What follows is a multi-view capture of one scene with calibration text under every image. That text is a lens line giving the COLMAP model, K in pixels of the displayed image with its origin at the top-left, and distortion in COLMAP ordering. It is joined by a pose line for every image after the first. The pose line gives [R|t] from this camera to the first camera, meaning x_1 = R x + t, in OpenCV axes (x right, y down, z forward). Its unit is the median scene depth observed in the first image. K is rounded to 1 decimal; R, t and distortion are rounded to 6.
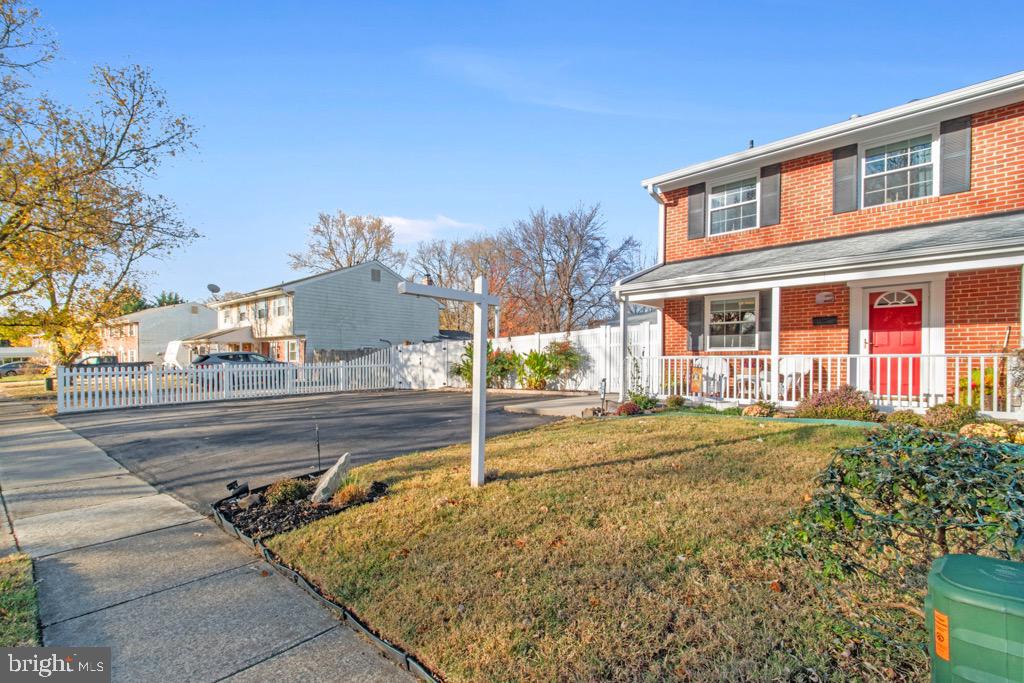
lens RADIAL K [[469.6, 0, 505.1], [0, 469.6, 376.9], [0, 0, 1]] dist [-0.000389, -0.001640]
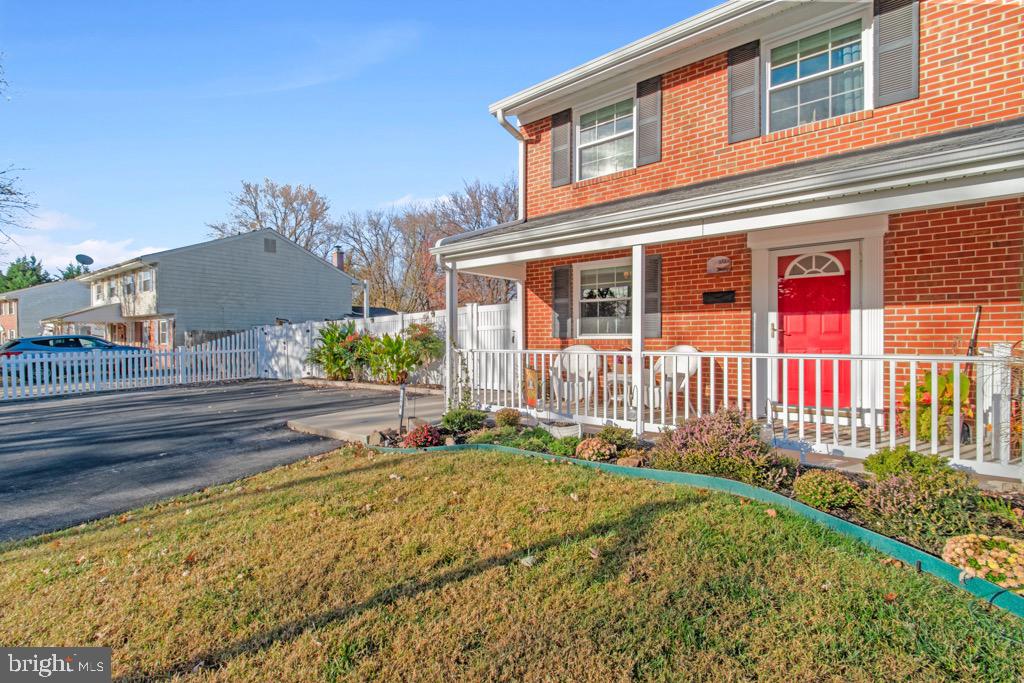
lens RADIAL K [[453.6, 0, 510.7], [0, 453.6, 350.4], [0, 0, 1]] dist [0.000408, 0.000051]
pose [[0.995809, -0.009889, 0.090916, 0.322305], [0.010131, 0.999946, -0.002194, -0.044355], [-0.090889, 0.003105, 0.995856, 0.372263]]
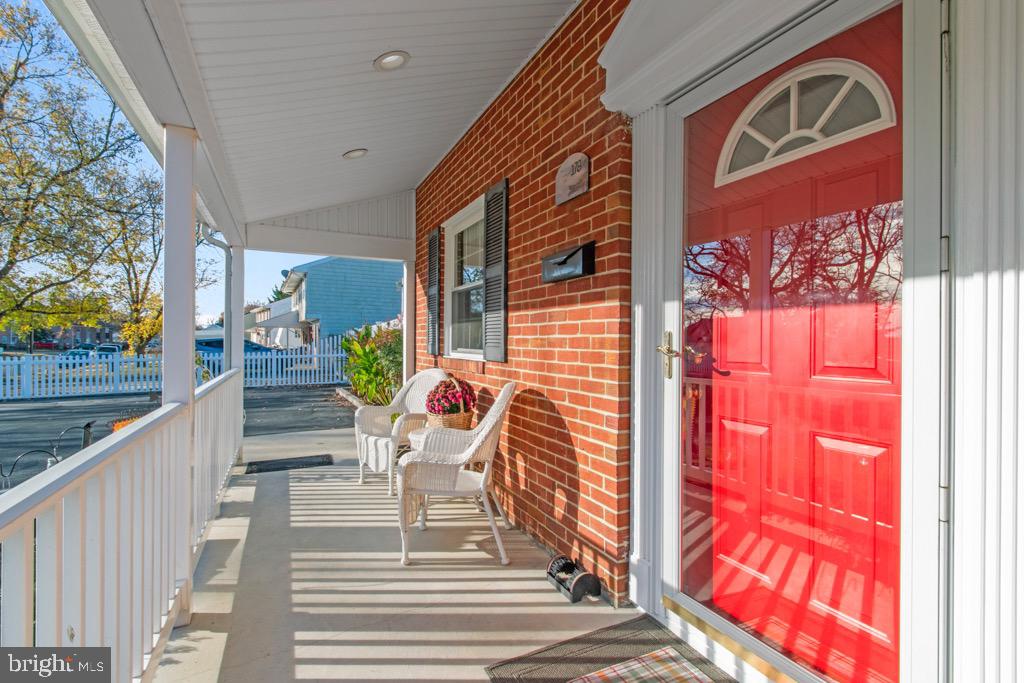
lens RADIAL K [[479.4, 0, 512.0], [0, 479.4, 341.5], [0, 0, 1]] dist [-0.002568, -0.000594]
pose [[0.936444, 0.009122, -0.350699, 0.771582], [-0.021859, 0.999237, -0.032379, -0.068968], [0.350136, 0.037987, 0.935928, 0.765976]]
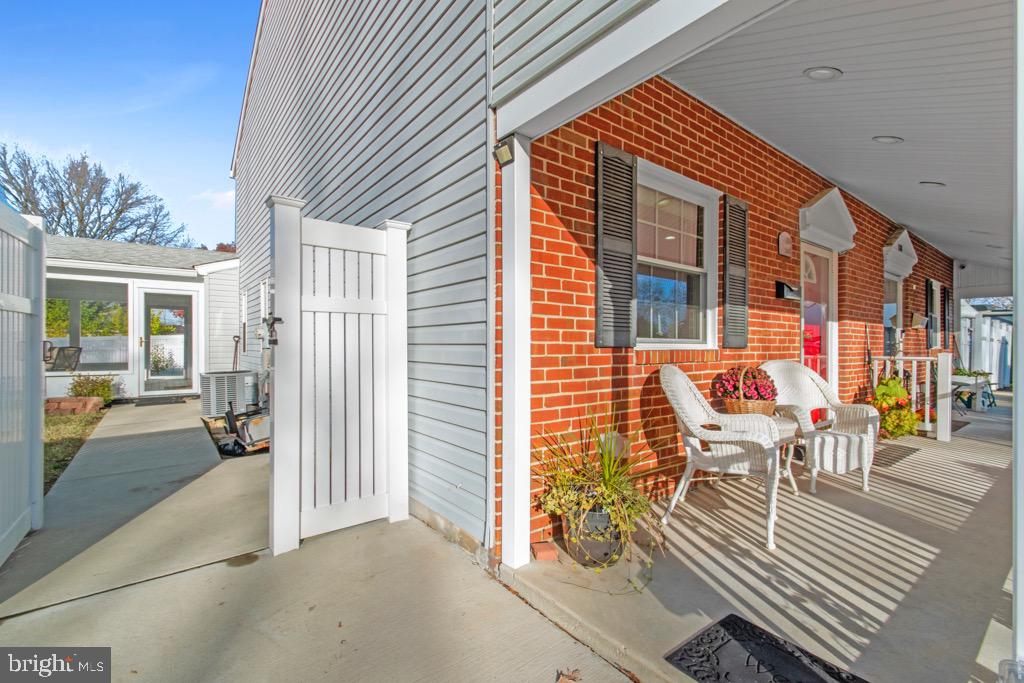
lens RADIAL K [[453.6, 0, 510.7], [0, 453.6, 350.4], [0, 0, 1]] dist [0.000408, 0.000051]
pose [[0.146791, -0.003544, 0.989161, 0.180508], [0.033570, 0.999435, -0.001401, -0.069453], [-0.988598, 0.033412, 0.146827, 1.263123]]
